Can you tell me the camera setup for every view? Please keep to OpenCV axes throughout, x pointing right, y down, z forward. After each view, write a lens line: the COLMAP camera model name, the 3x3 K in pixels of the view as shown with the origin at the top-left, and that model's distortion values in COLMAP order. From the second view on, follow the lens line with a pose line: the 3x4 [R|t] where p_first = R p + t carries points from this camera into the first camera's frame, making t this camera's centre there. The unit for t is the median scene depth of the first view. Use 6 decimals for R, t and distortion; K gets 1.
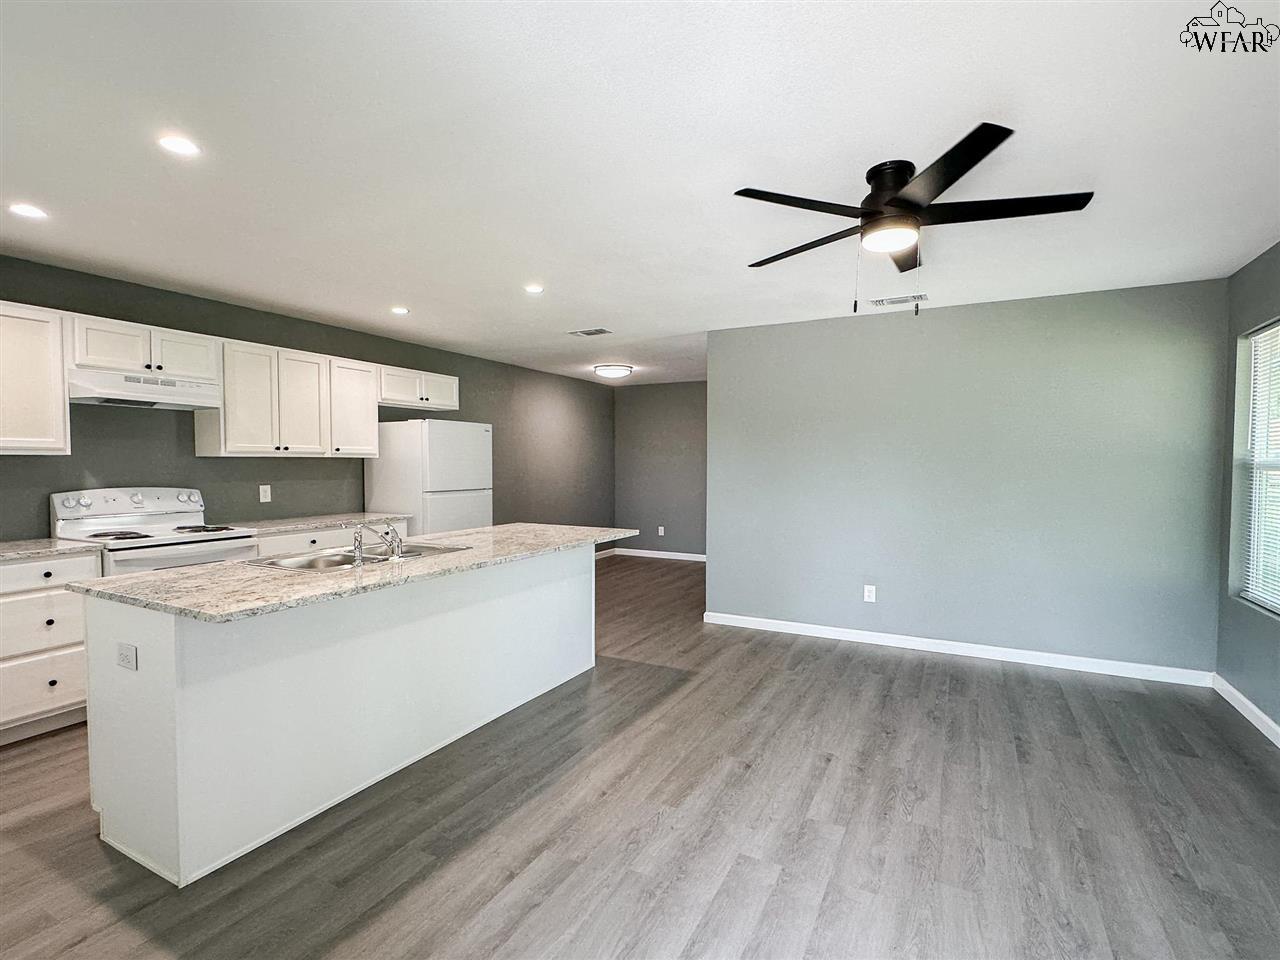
lens RADIAL K [[621.6, 0, 640.2], [0, 621.6, 474.4], [0, 0, 1]] dist [-0.001688, -0.000384]
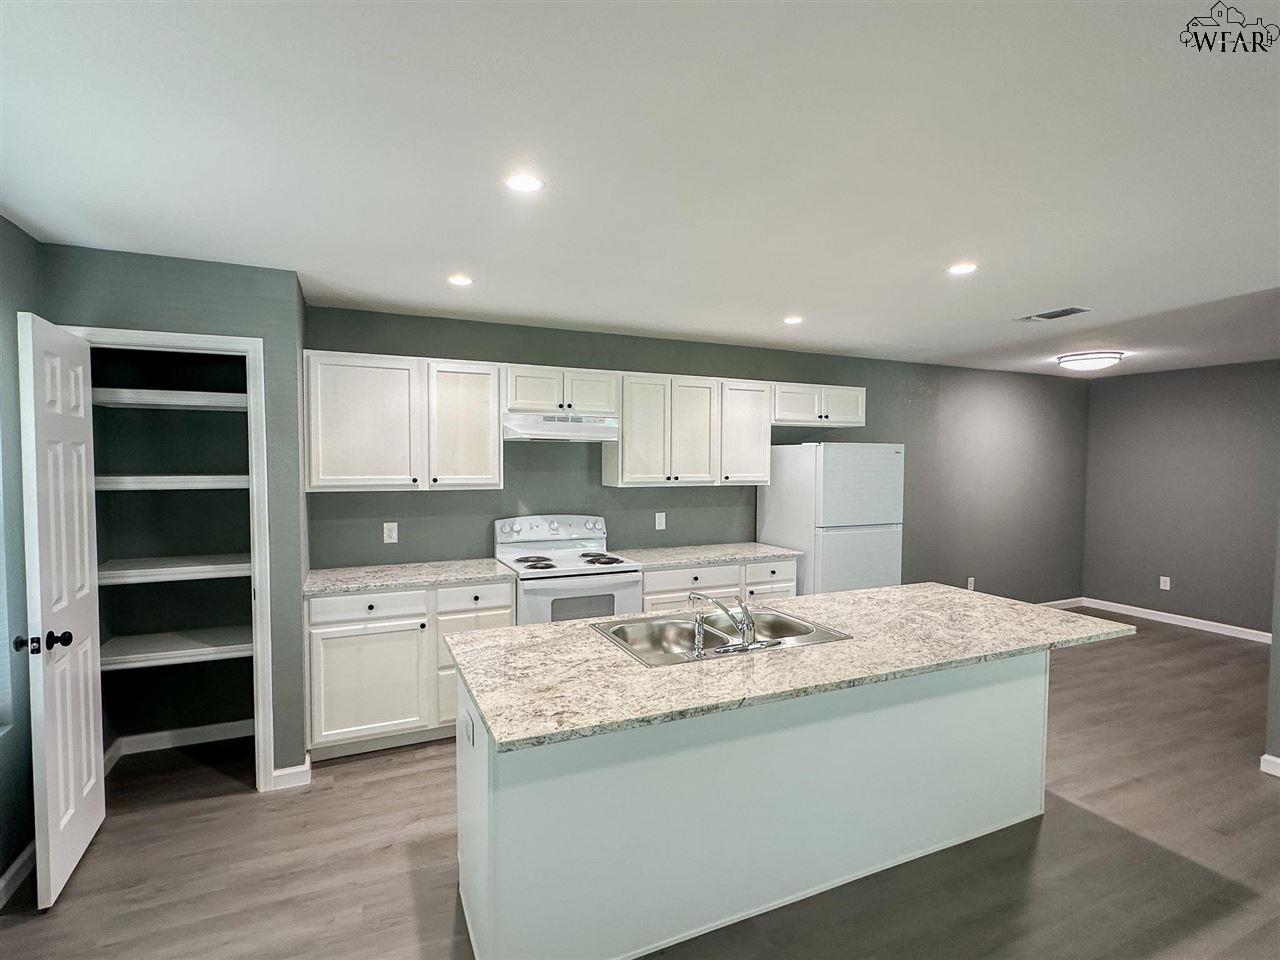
lens RADIAL K [[624.8, 0, 635.6], [0, 624.8, 482.7], [0, 0, 1]] dist [-0.002133, 0.000177]
pose [[0.788092, 0.029181, -0.614865, -0.015523], [-0.019330, 0.999556, 0.022662, -0.055105], [0.615254, -0.005974, 0.788306, 0.183243]]
